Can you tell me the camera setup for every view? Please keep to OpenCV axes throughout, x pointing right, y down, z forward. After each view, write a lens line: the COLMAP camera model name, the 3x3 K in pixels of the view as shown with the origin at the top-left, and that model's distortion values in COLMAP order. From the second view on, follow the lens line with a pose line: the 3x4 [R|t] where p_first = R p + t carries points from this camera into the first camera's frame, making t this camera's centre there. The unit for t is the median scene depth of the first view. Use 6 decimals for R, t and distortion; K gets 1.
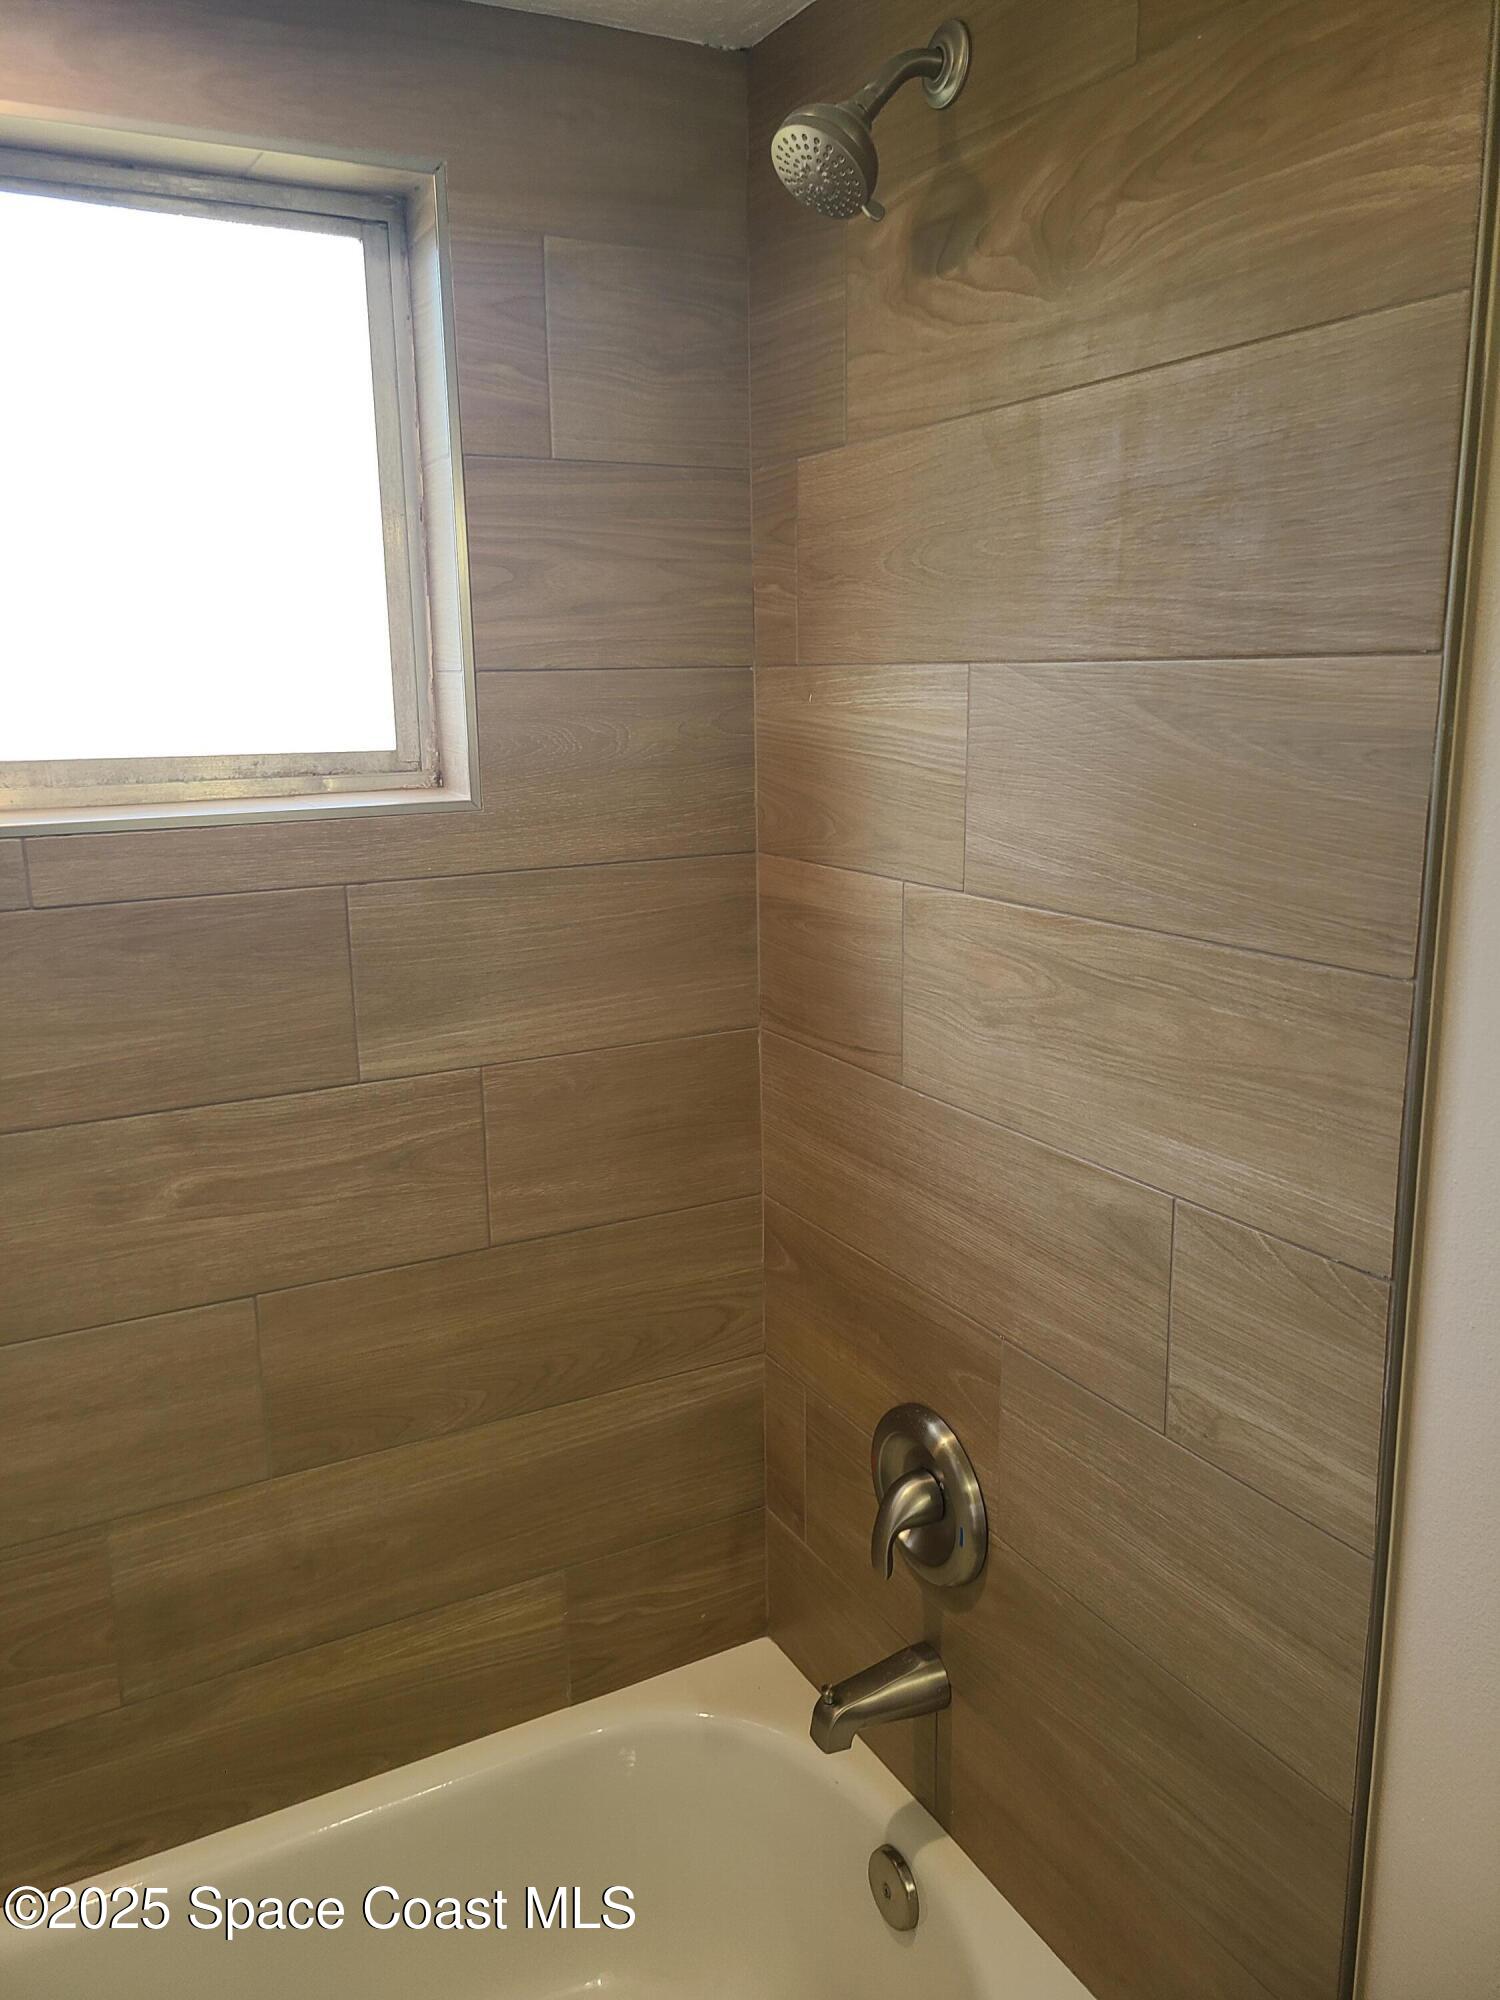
lens RADIAL K [[1502.5, 0, 739.5], [0, 1502.5, 1008.4], [0, 0, 1]] dist [0.058833, -0.039241]
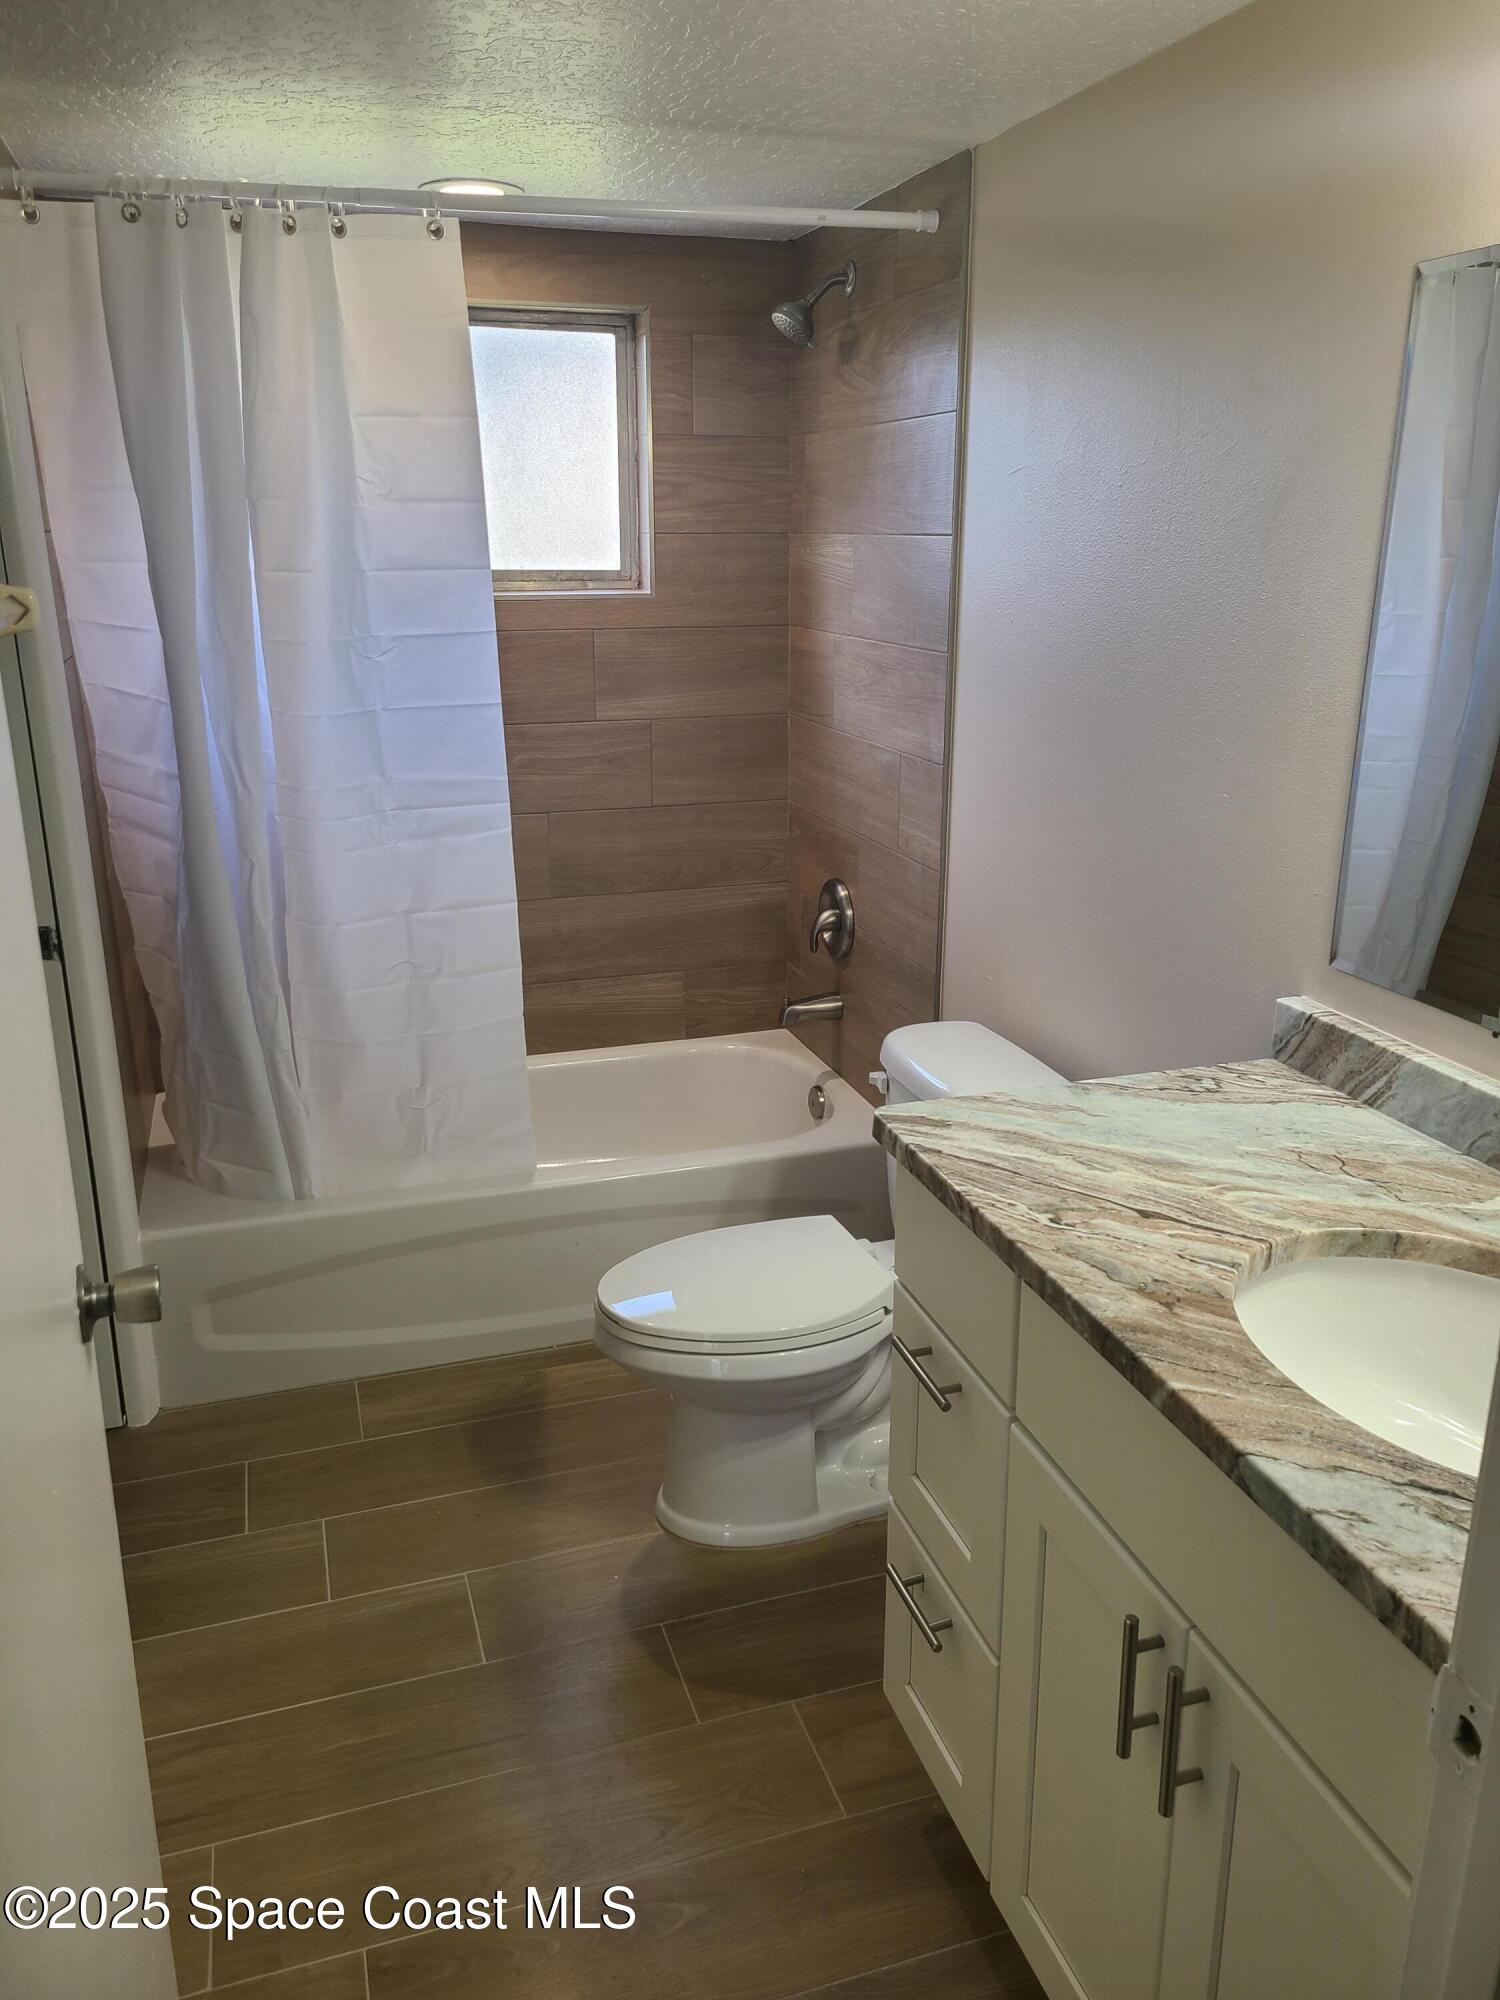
lens RADIAL K [[1502.5, 0, 754.7], [0, 1502.5, 987.0], [0, 0, 1]] dist [0.058833, -0.039241]
pose [[0.983998, 0.066716, -0.165220, 0.376839], [-0.054193, 0.995386, 0.079185, 0.253350], [0.169741, -0.068965, 0.983073, -1.189908]]
